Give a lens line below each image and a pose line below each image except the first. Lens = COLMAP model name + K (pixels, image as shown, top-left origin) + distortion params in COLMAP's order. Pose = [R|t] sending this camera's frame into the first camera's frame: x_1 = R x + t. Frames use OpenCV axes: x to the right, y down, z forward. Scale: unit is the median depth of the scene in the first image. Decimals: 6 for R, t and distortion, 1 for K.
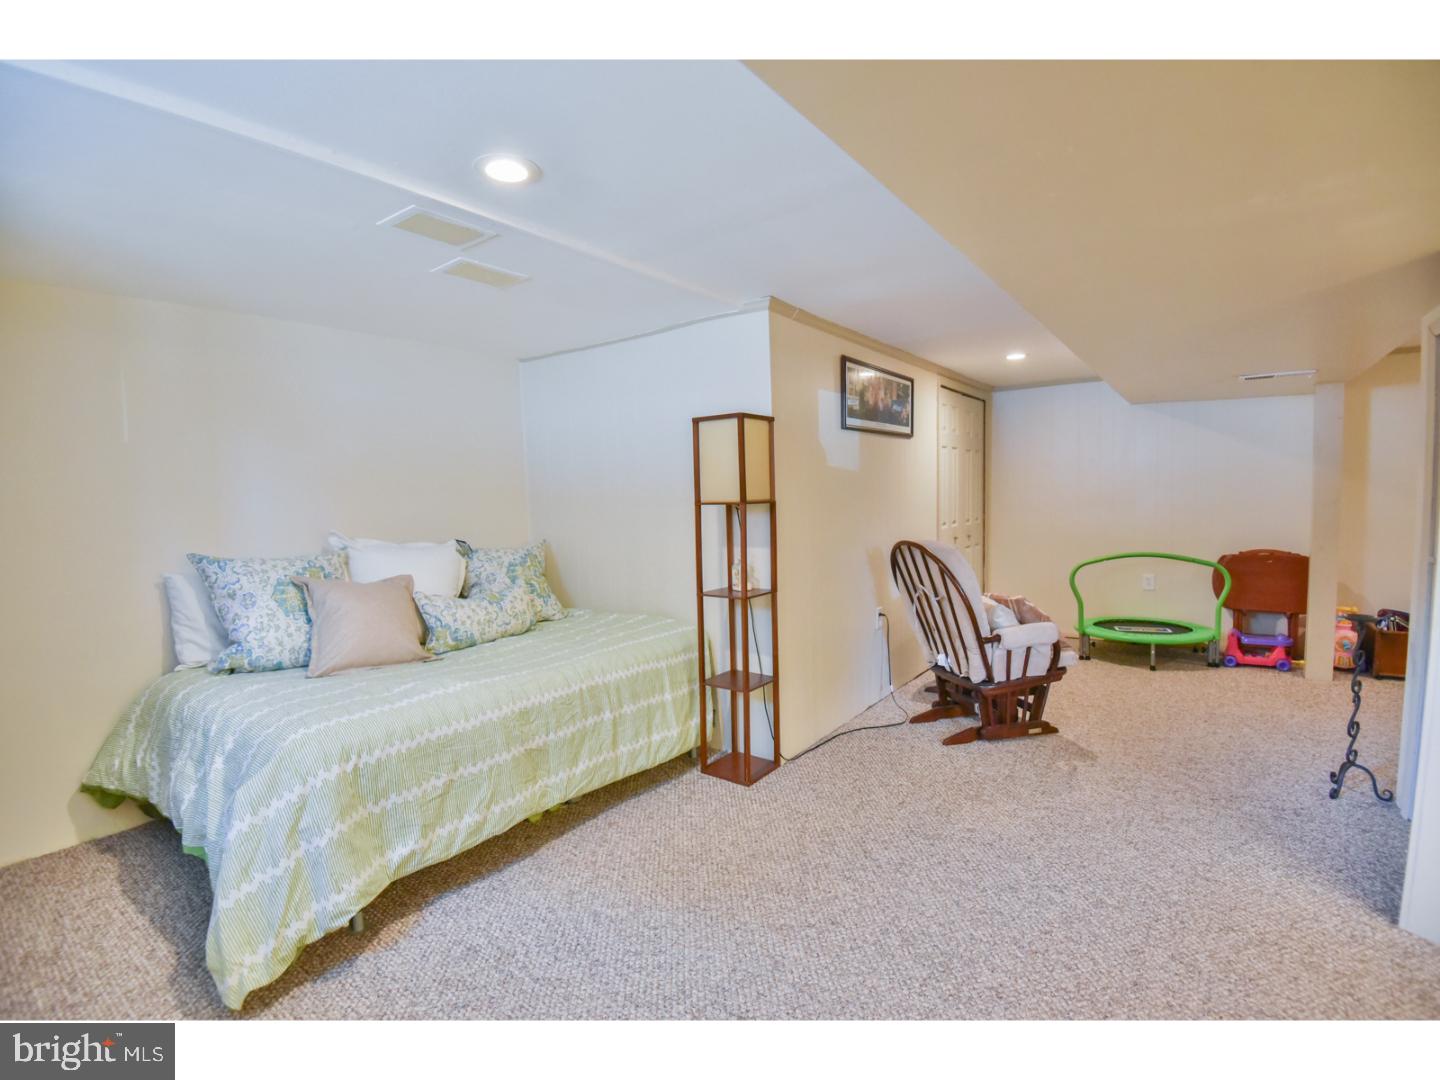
lens RADIAL K [[671.2, 0, 714.6], [0, 671.2, 544.9], [0, 0, 1]] dist [-0.003078, -0.026872]
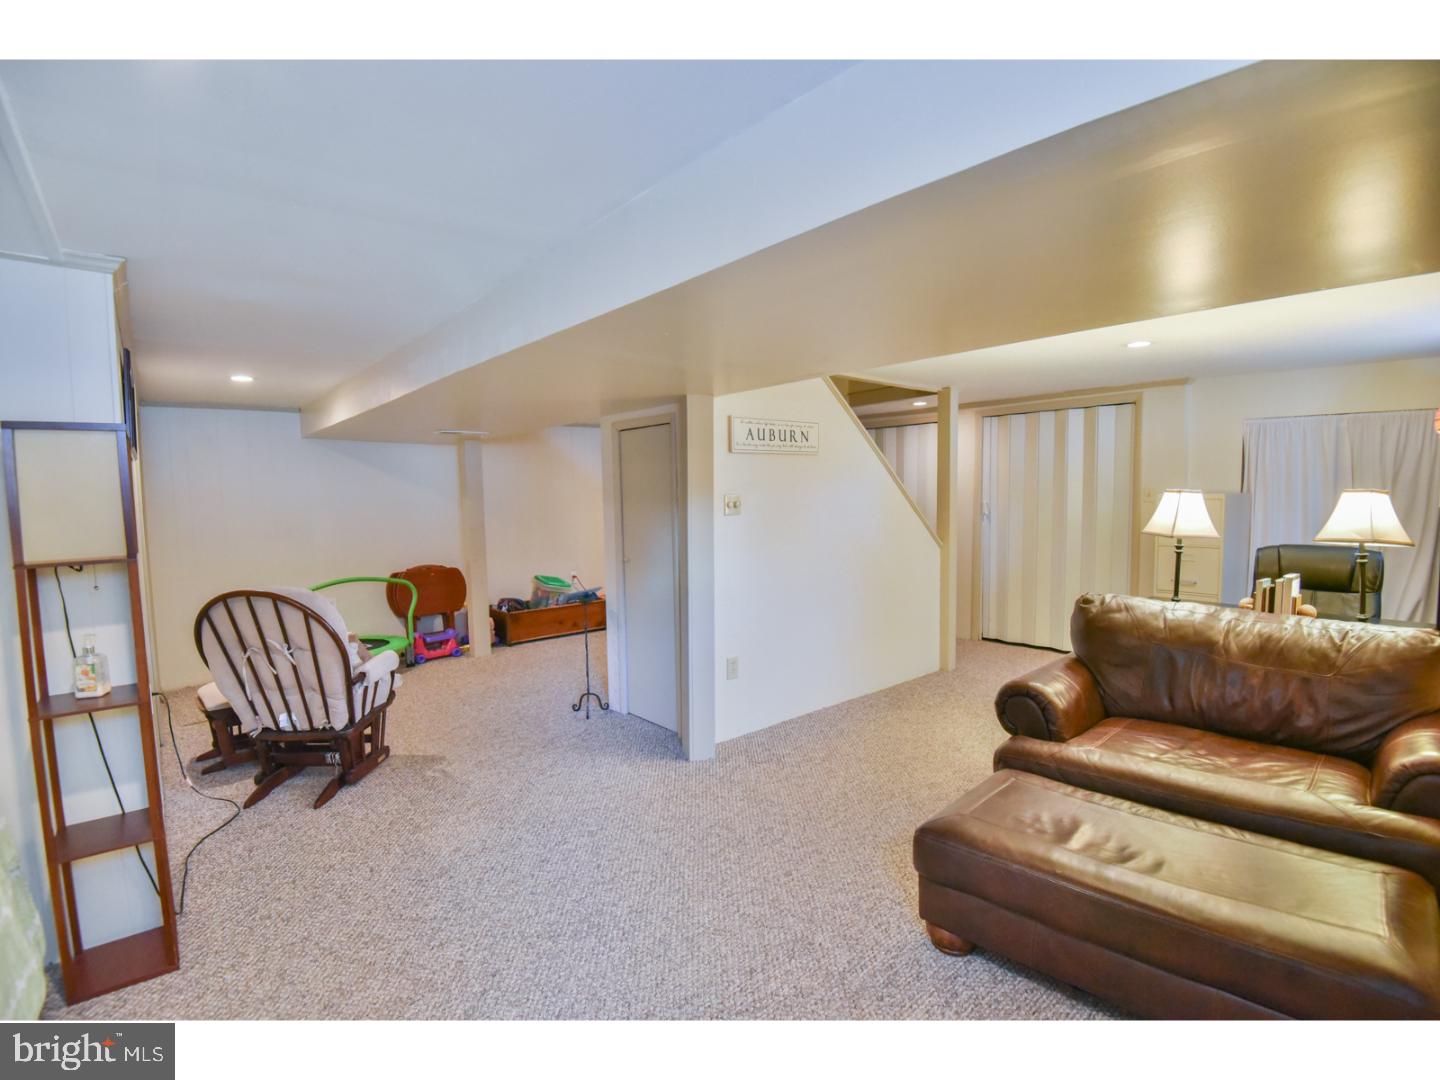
lens RADIAL K [[671.2, 0, 714.6], [0, 671.2, 544.9], [0, 0, 1]] dist [-0.003078, -0.026872]
pose [[0.212475, -0.055671, 0.975579, -0.405580], [0.088971, 0.995331, 0.037420, -0.042688], [-0.973108, 0.078847, 0.216436, 0.256821]]
